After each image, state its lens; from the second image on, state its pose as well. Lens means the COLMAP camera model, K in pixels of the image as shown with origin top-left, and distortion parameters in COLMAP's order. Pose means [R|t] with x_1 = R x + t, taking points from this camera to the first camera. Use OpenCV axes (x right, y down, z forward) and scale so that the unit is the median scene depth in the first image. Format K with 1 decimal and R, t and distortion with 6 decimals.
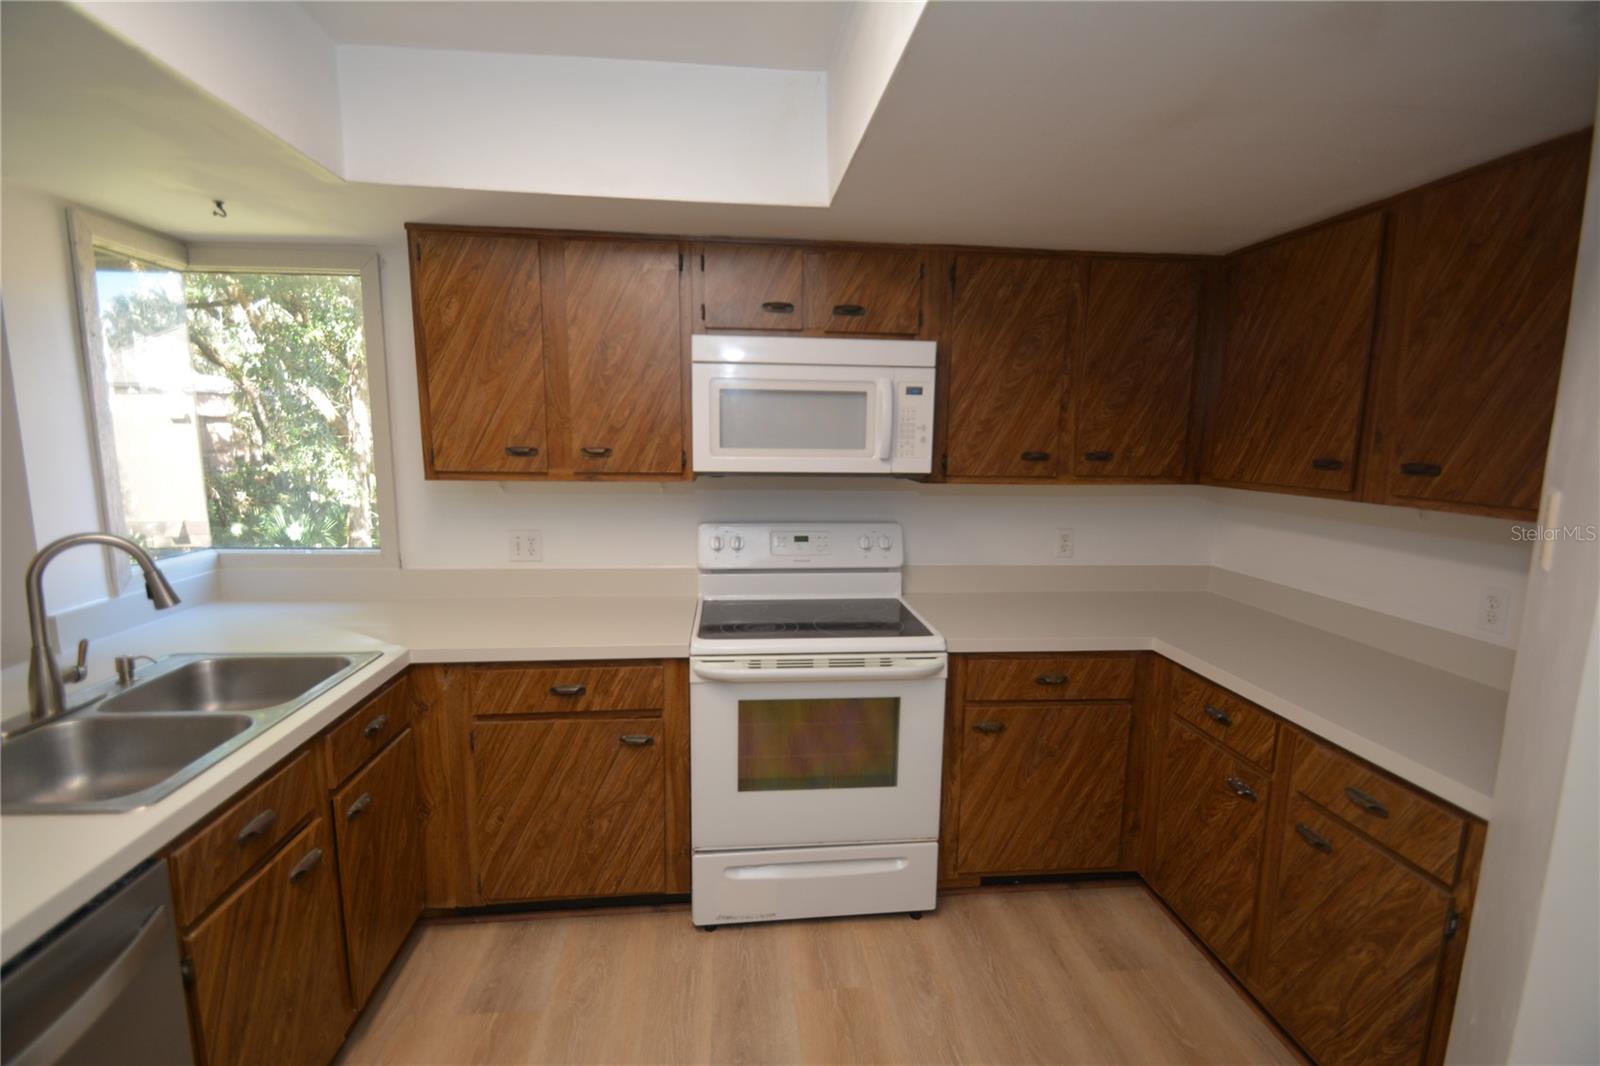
lens RADIAL K [[700.7, 0, 799.8], [0, 700.7, 538.6], [0, 0, 1]] dist [0.017880, -0.018434]
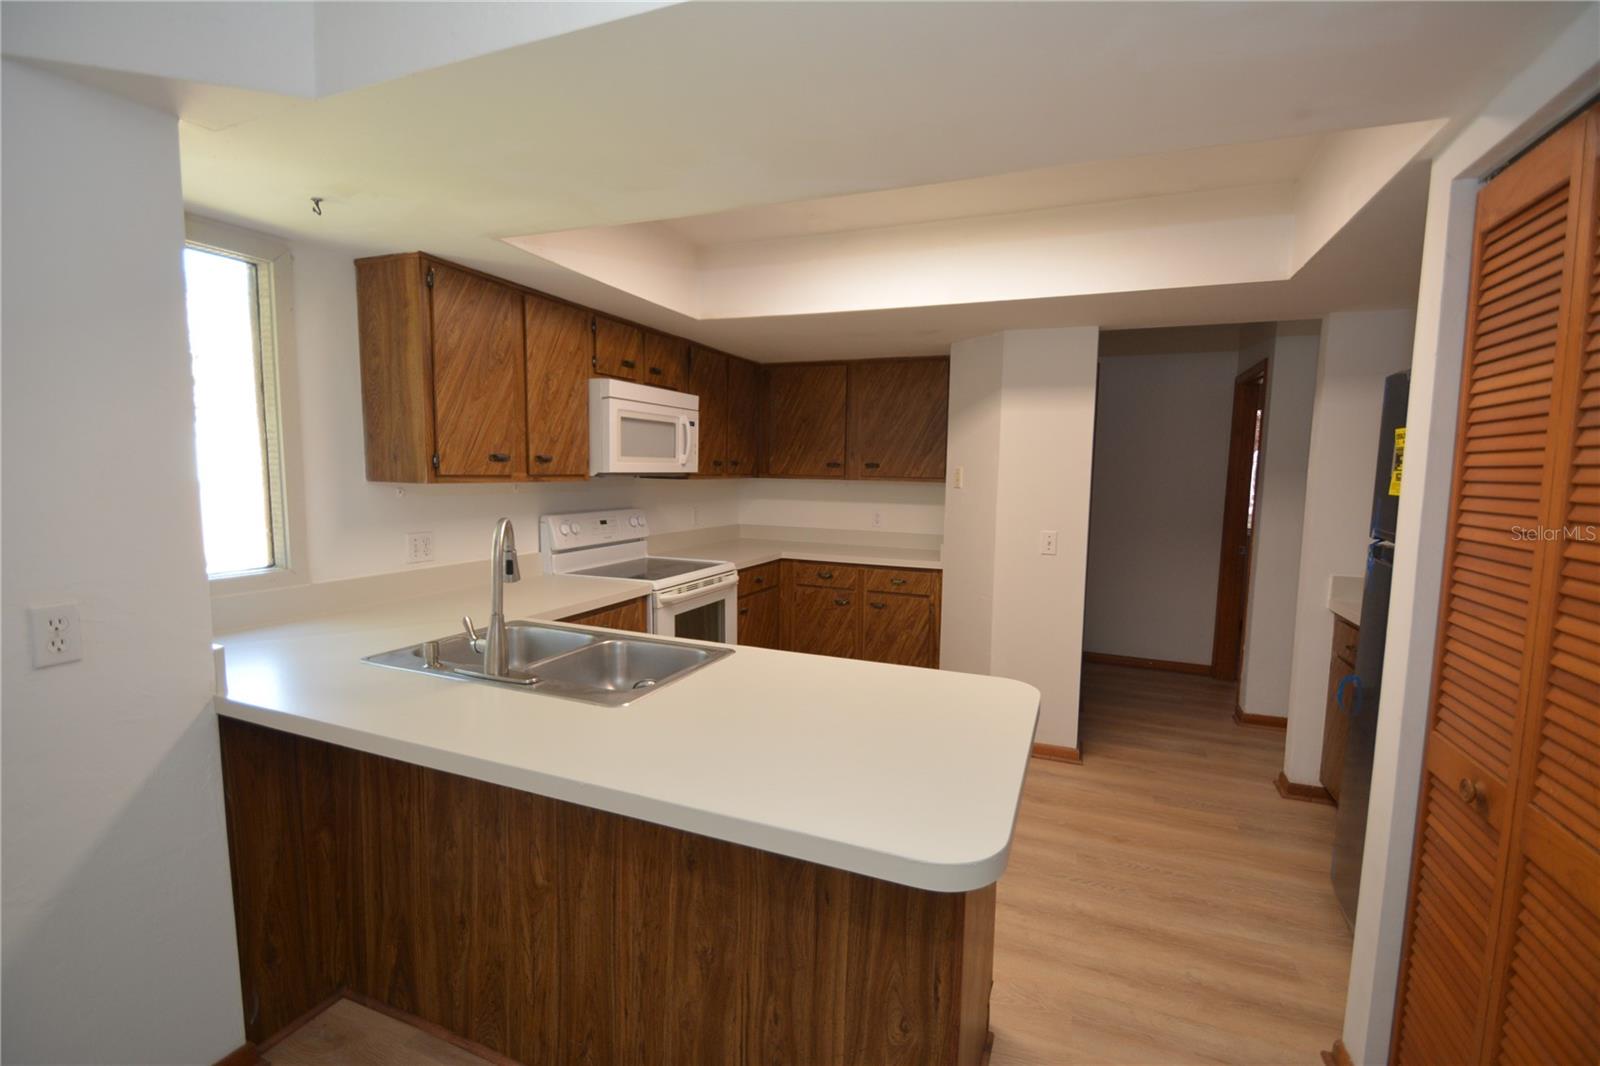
lens RADIAL K [[700.7, 0, 799.8], [0, 700.7, 538.6], [0, 0, 1]] dist [0.017880, -0.018434]
pose [[0.472527, -0.093567, 0.876335, -1.241196], [0.120869, 0.991833, 0.040725, 0.027026], [-0.872988, 0.086678, 0.479977, -0.016428]]
